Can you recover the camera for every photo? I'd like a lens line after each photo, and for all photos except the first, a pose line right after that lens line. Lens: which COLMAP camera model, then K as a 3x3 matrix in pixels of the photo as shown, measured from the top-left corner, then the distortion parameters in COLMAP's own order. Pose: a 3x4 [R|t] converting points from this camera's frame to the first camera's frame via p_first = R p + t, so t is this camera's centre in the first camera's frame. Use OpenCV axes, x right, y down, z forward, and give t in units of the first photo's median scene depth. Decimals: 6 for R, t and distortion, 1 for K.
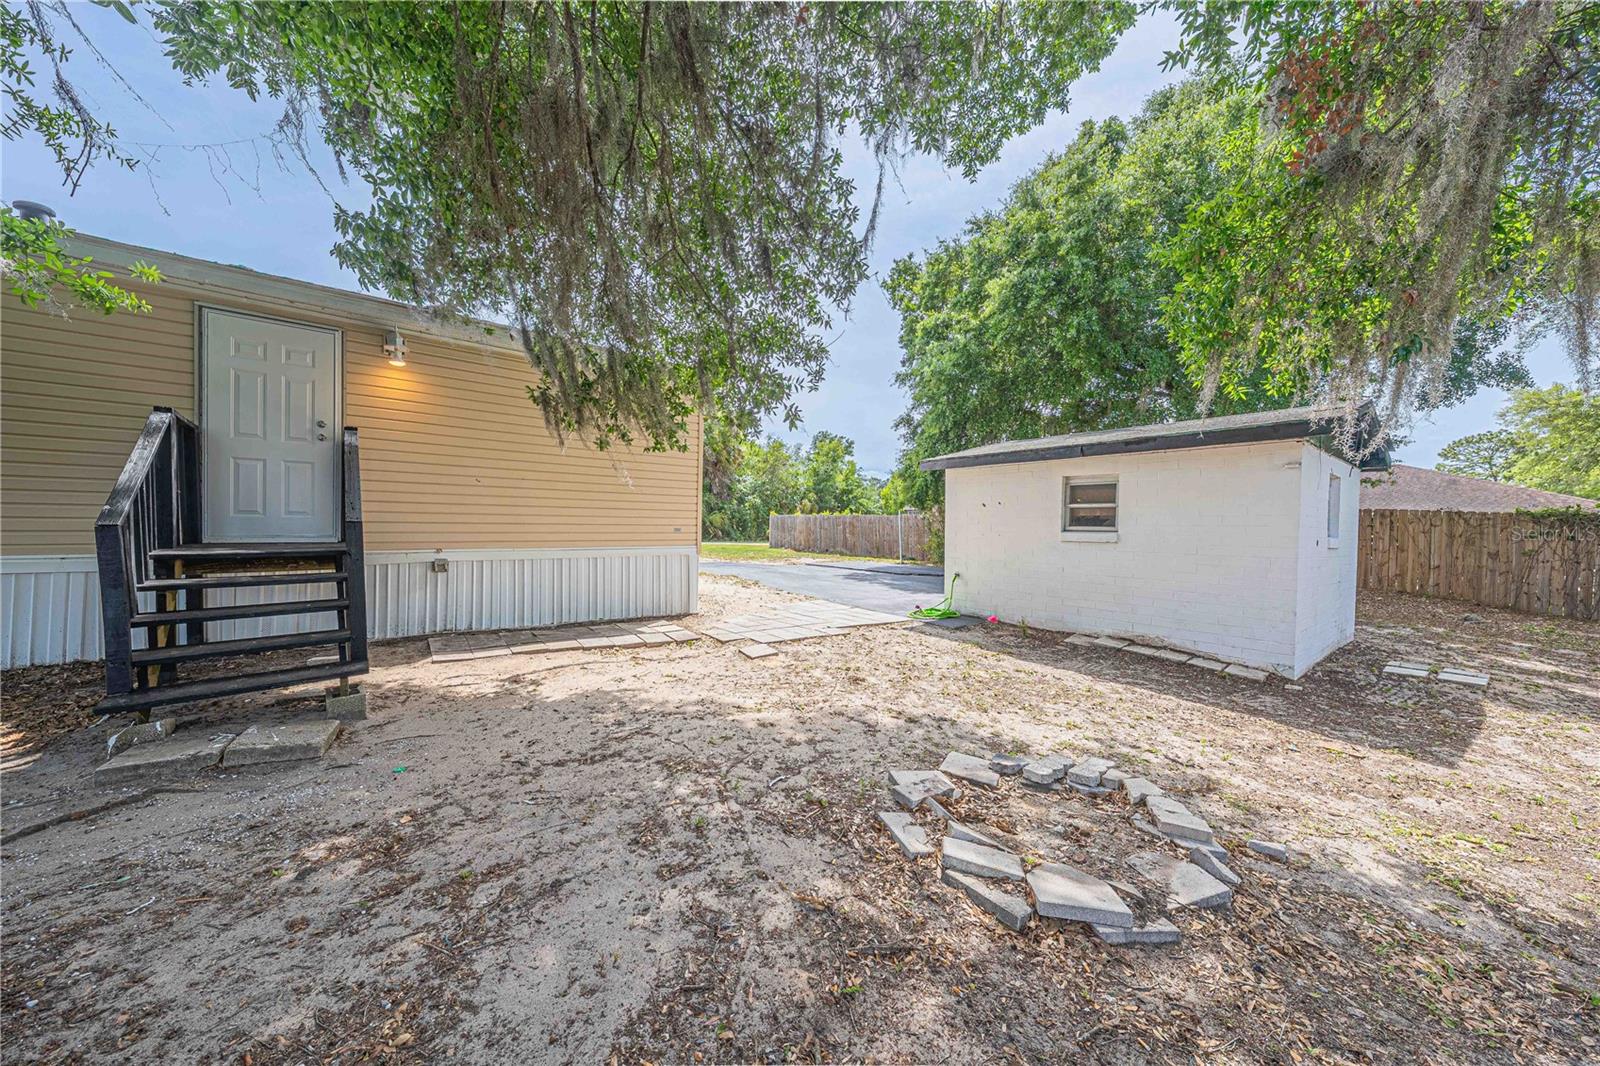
lens RADIAL K [[553.6, 0, 801.5], [0, 553.6, 527.3], [0, 0, 1]] dist [-0.001439, 0.000088]
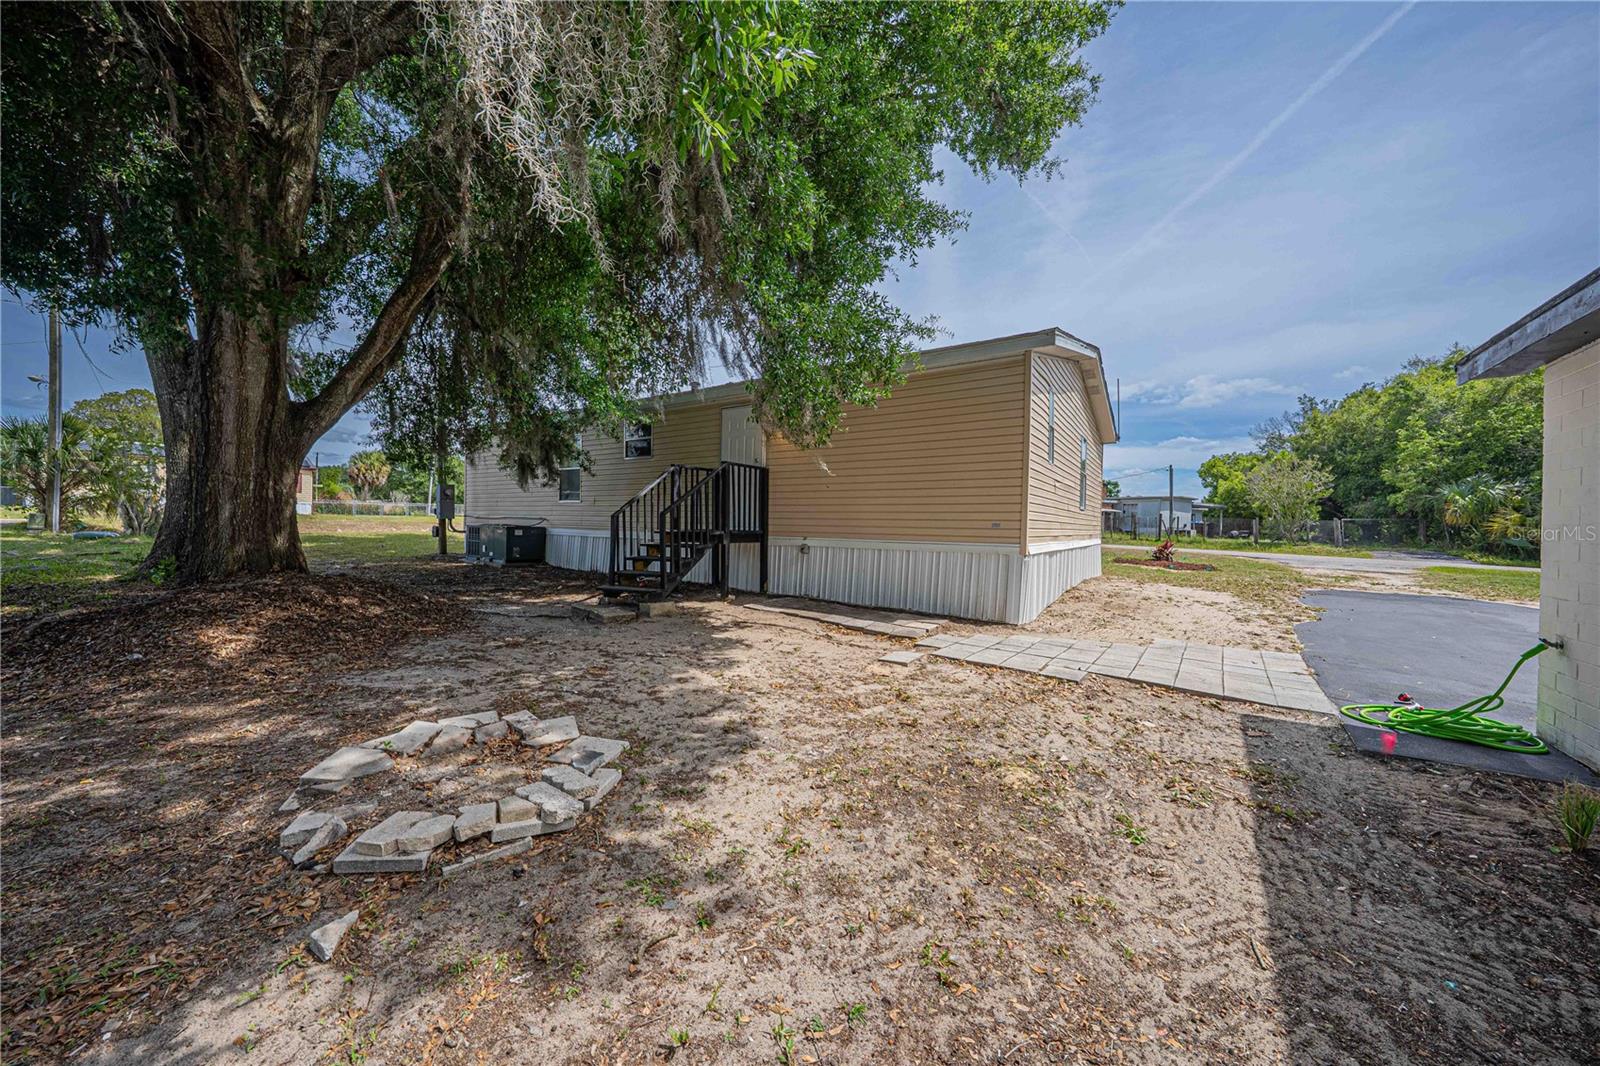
lens RADIAL K [[553.6, 0, 801.5], [0, 553.6, 527.3], [0, 0, 1]] dist [-0.001439, 0.000088]
pose [[0.255558, -0.001689, -0.966792, 1.095297], [-0.010591, 0.999934, -0.004547, 0.028340], [0.966736, 0.011402, 0.255523, 0.891998]]
